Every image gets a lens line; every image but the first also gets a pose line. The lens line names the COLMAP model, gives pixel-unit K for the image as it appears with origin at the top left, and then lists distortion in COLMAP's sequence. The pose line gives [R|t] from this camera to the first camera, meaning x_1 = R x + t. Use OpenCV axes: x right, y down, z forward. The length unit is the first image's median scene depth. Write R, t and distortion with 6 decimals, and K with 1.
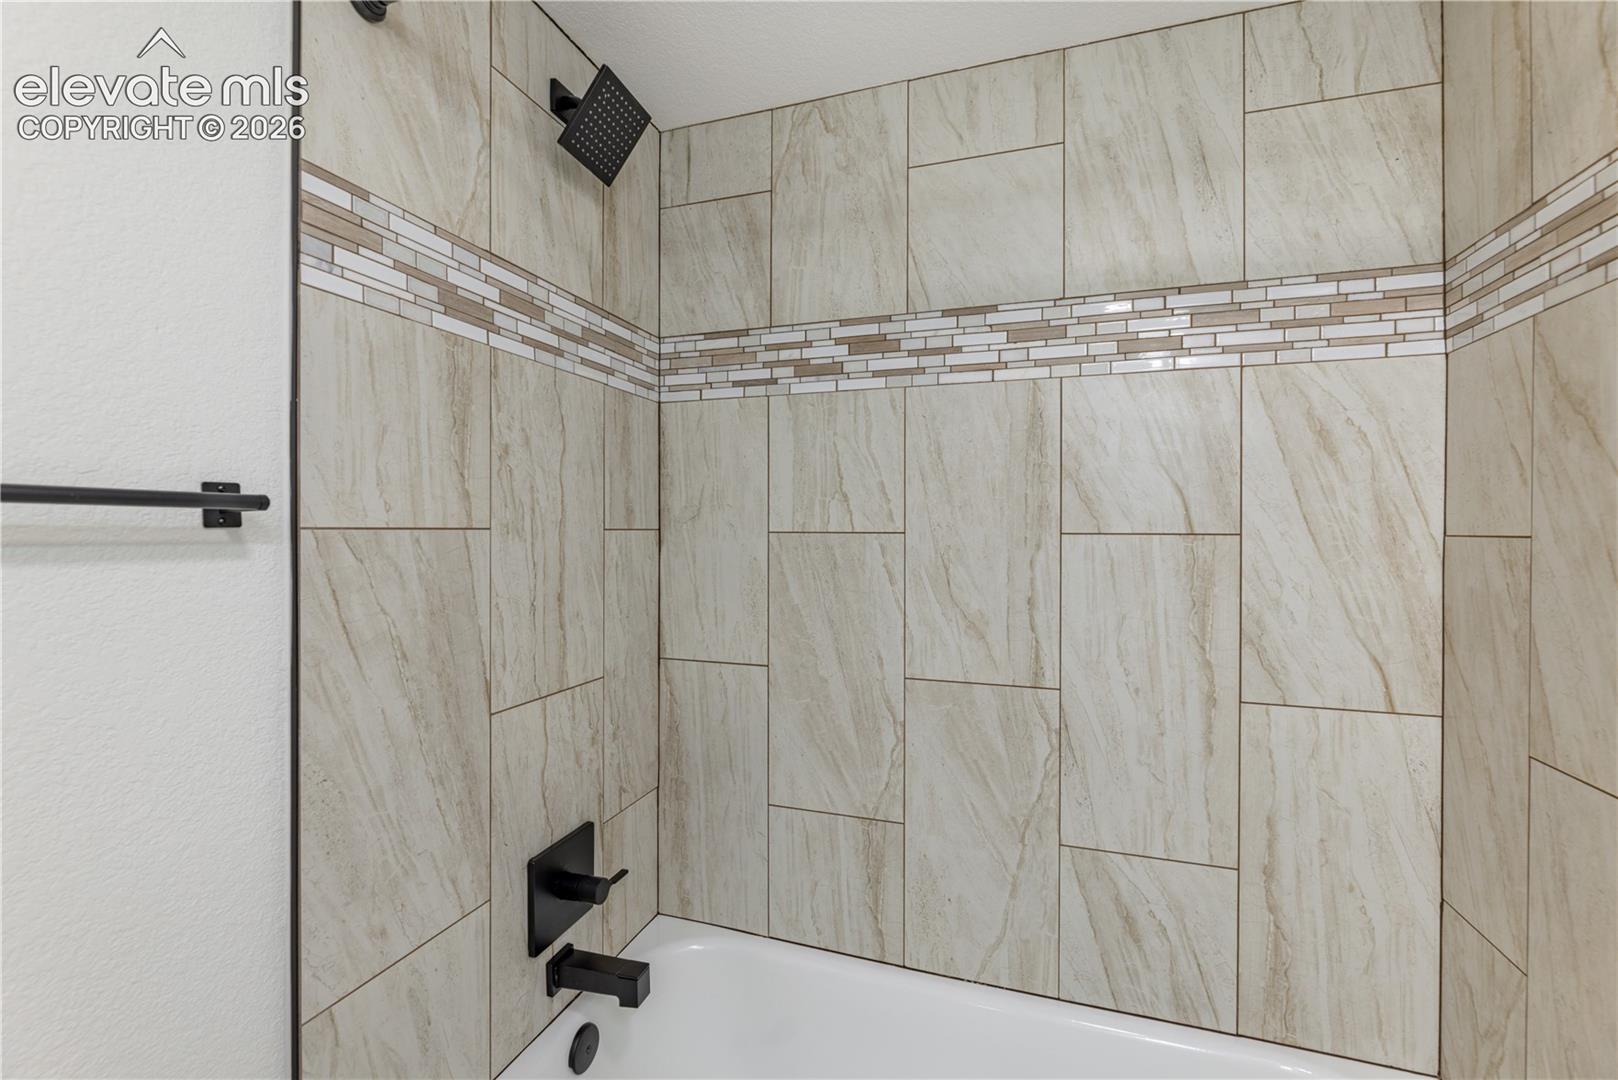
lens RADIAL K [[687.9, 0, 800.0], [0, 687.9, 528.8], [0, 0, 1]] dist [-0.004994, -0.000353]
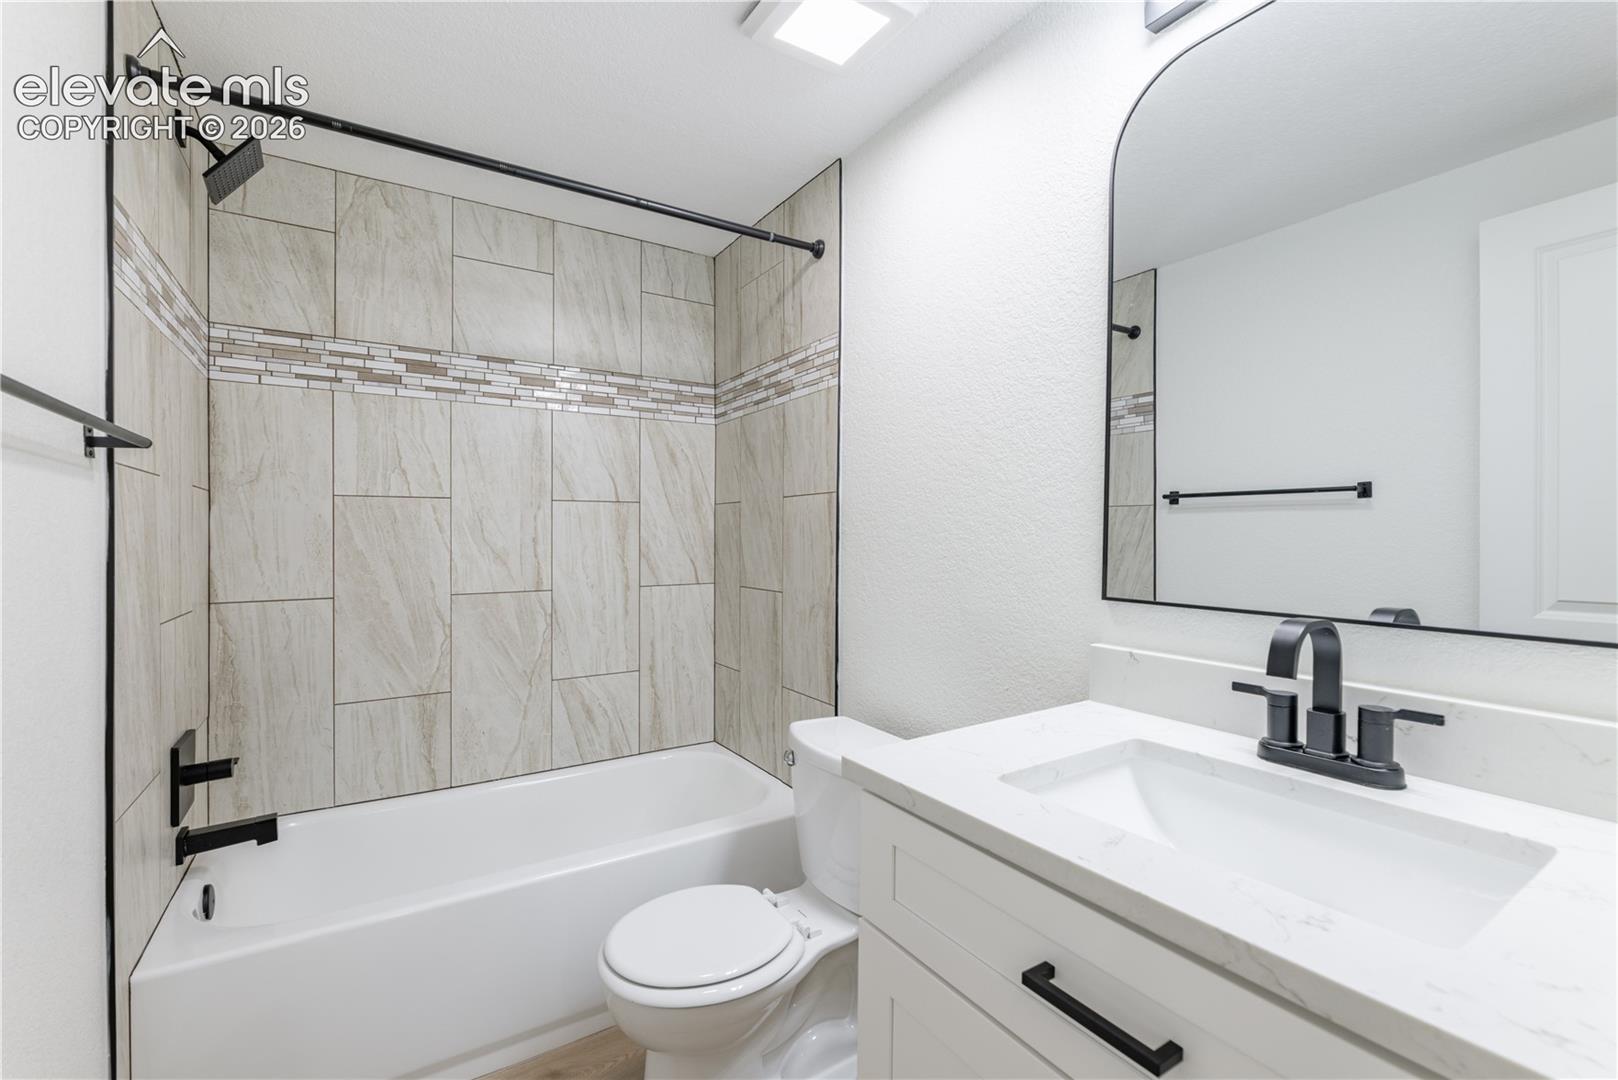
lens RADIAL K [[687.9, 0, 800.0], [0, 687.9, 528.8], [0, 0, 1]] dist [-0.004994, -0.000353]
pose [[0.632828, 0.000221, 0.774292, -0.552155], [0.001684, 0.999997, -0.001661, 0.080754], [-0.774290, 0.002355, 0.632826, -0.565442]]
